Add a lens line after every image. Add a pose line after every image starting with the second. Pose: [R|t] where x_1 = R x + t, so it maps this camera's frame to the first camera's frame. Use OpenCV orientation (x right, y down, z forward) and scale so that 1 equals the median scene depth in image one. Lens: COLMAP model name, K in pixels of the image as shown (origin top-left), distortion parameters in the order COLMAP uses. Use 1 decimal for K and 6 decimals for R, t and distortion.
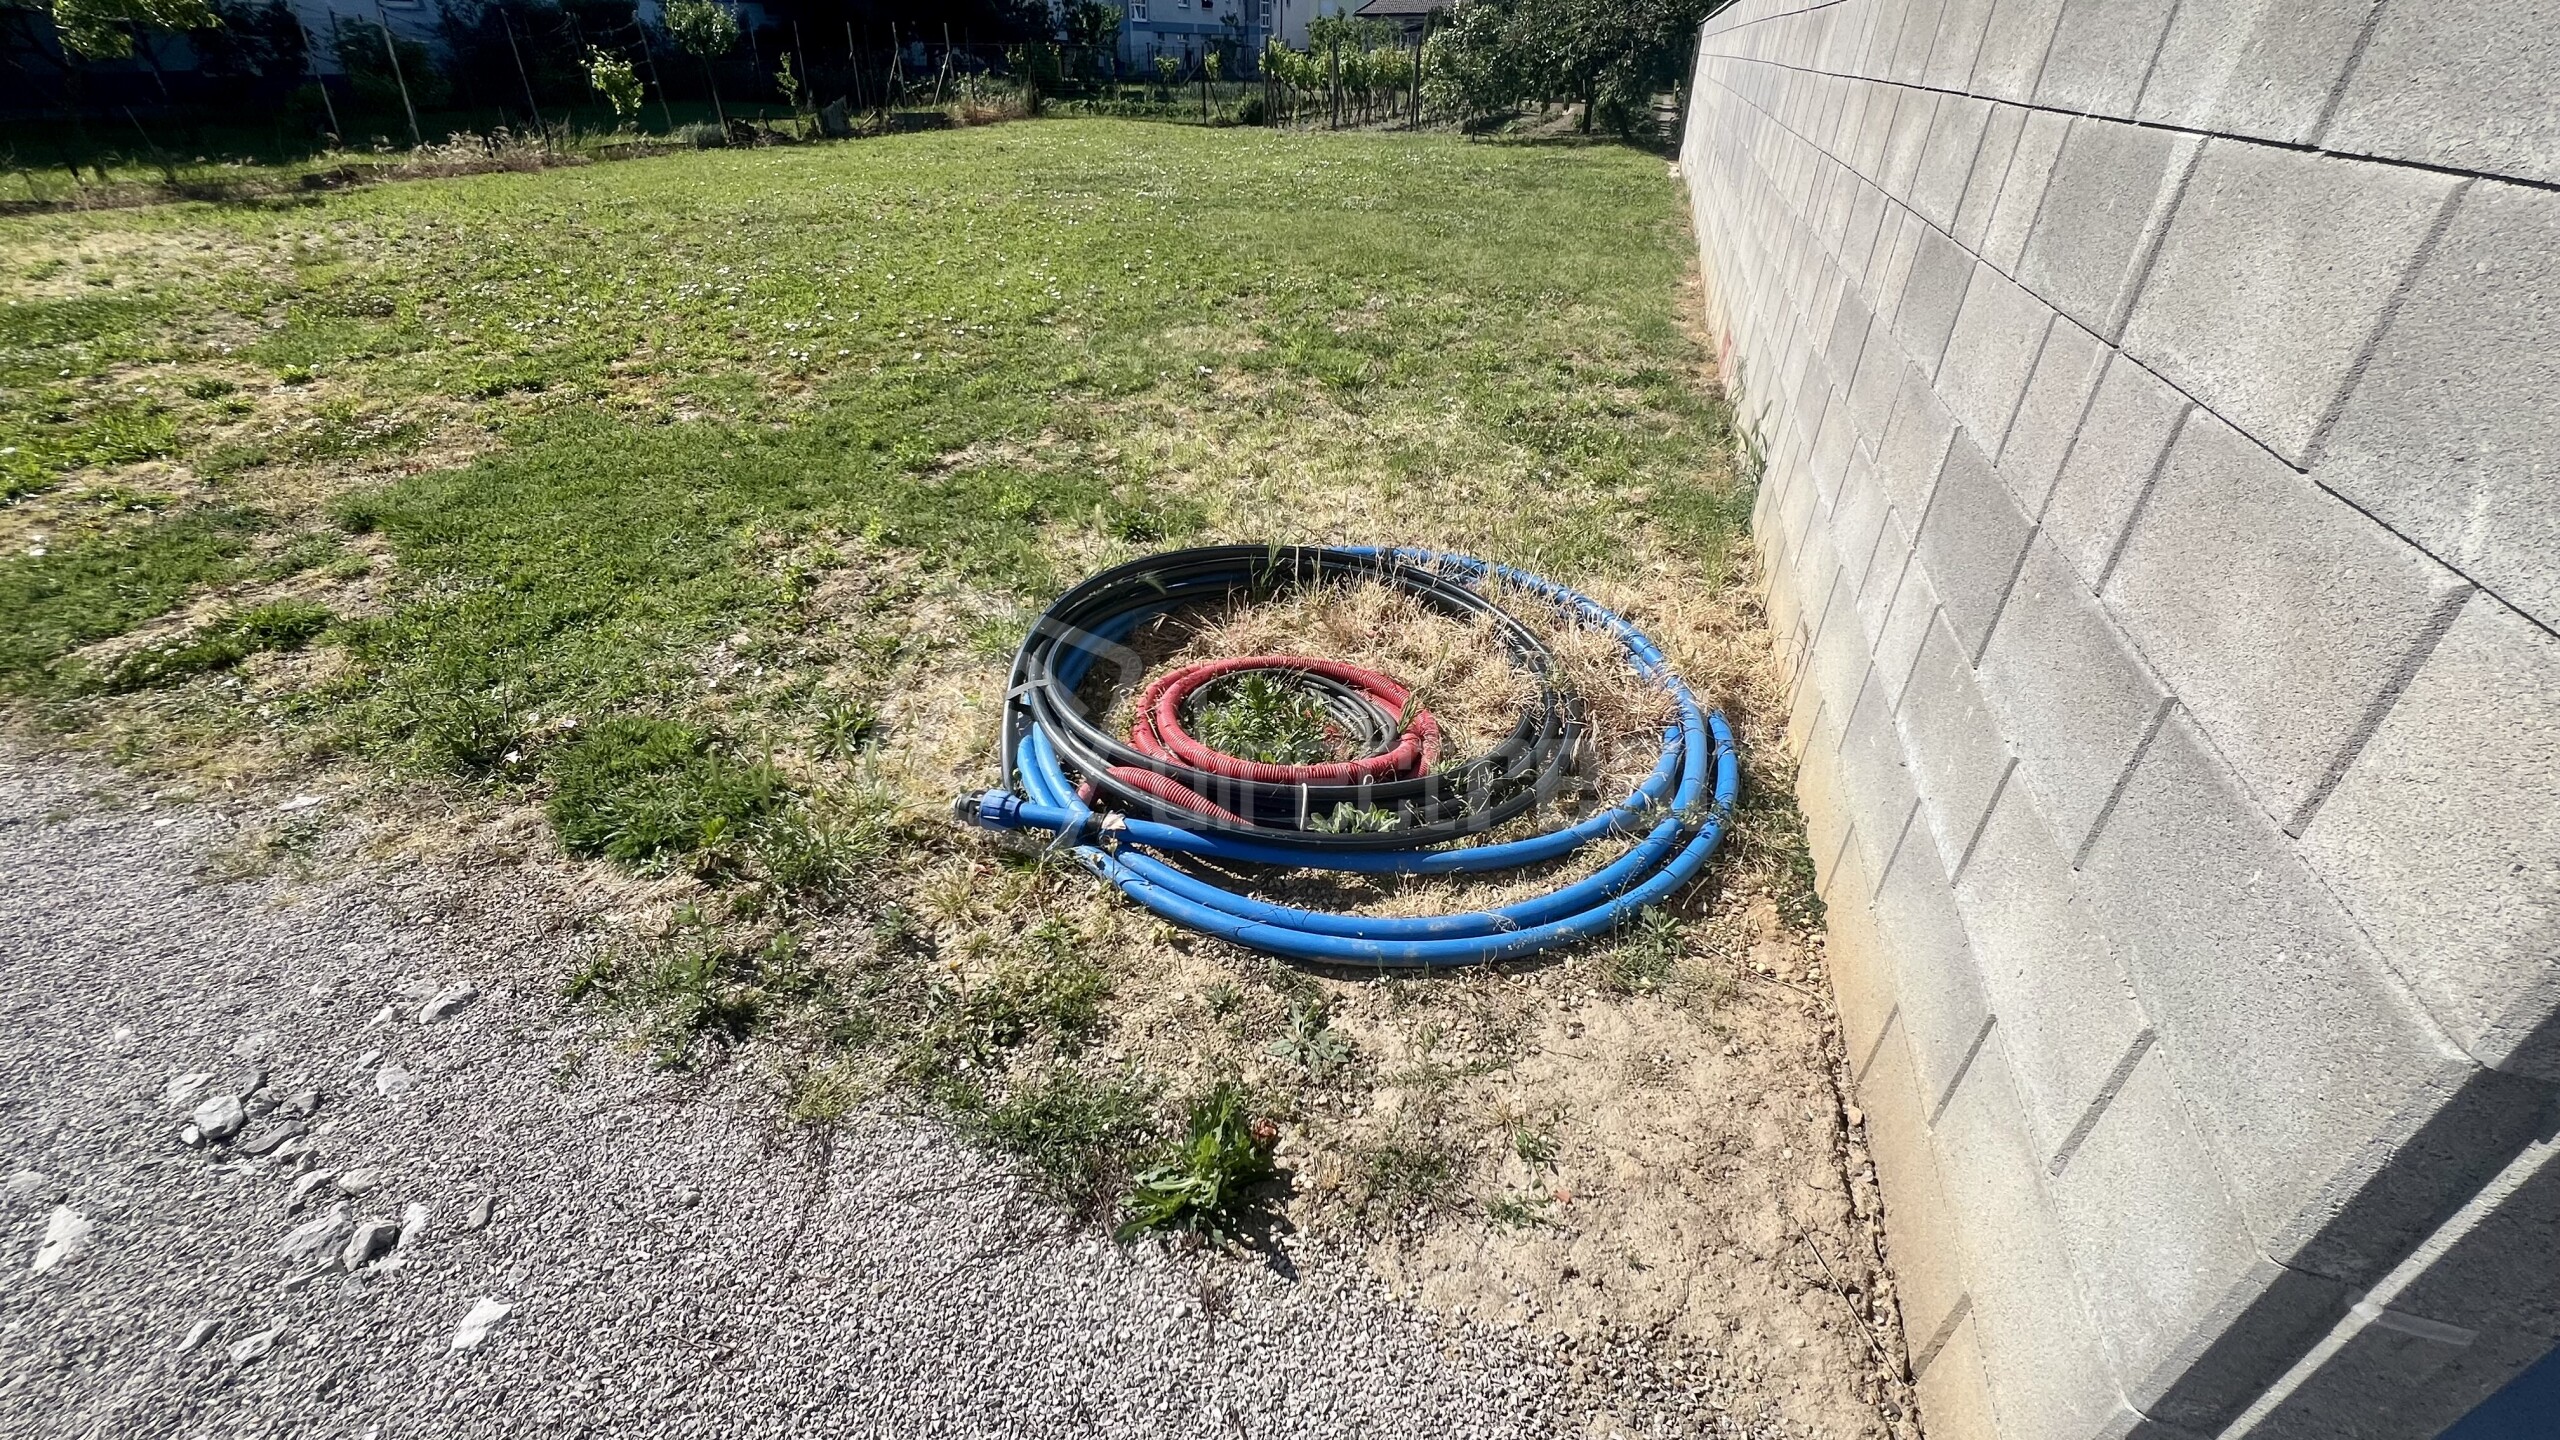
lens RADIAL K [[1013.7, 0, 1270.9], [0, 1013.7, 722.9], [0, 0, 1]] dist [-0.002867, -0.000260]
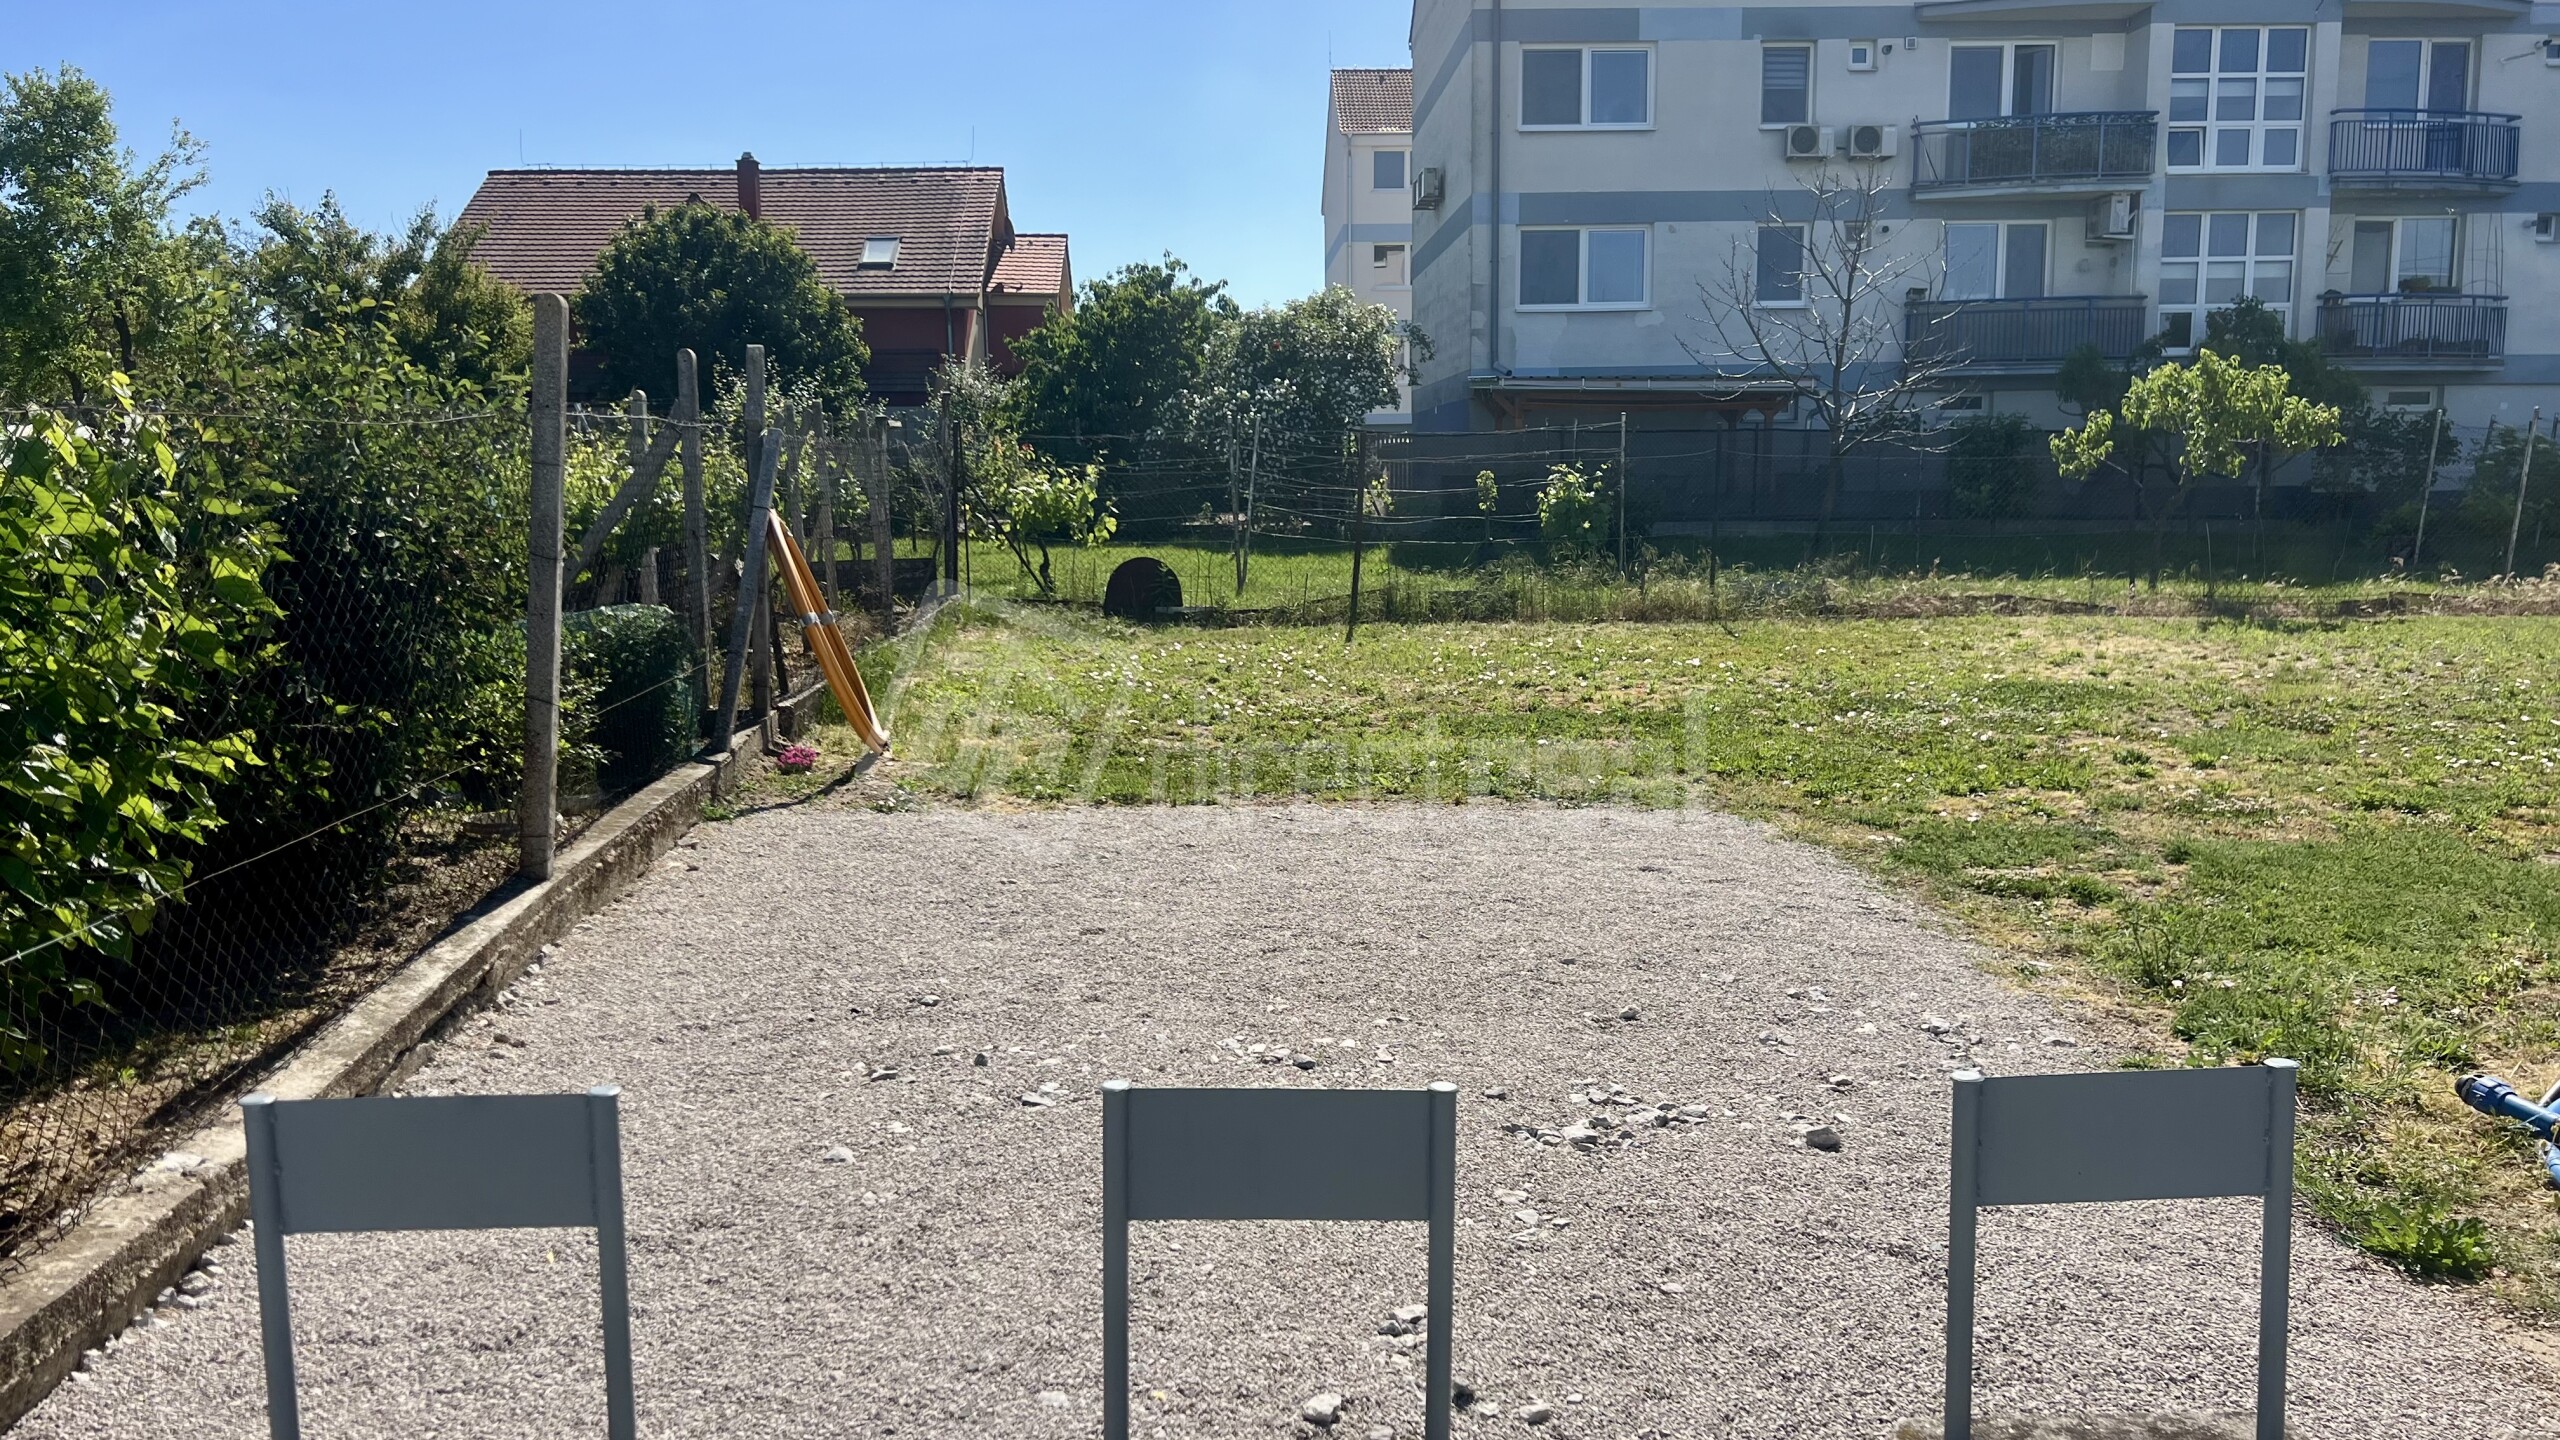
lens RADIAL K [[1934.9, 0, 1277.0], [0, 1934.9, 722.0], [0, 0, 1]] dist [0.008668, 0.002917]
pose [[0.341640, 0.114032, -0.932887, 0.379857], [-0.507948, 0.857552, -0.081196, 0.183576], [0.790741, 0.501598, 0.350897, -0.312996]]
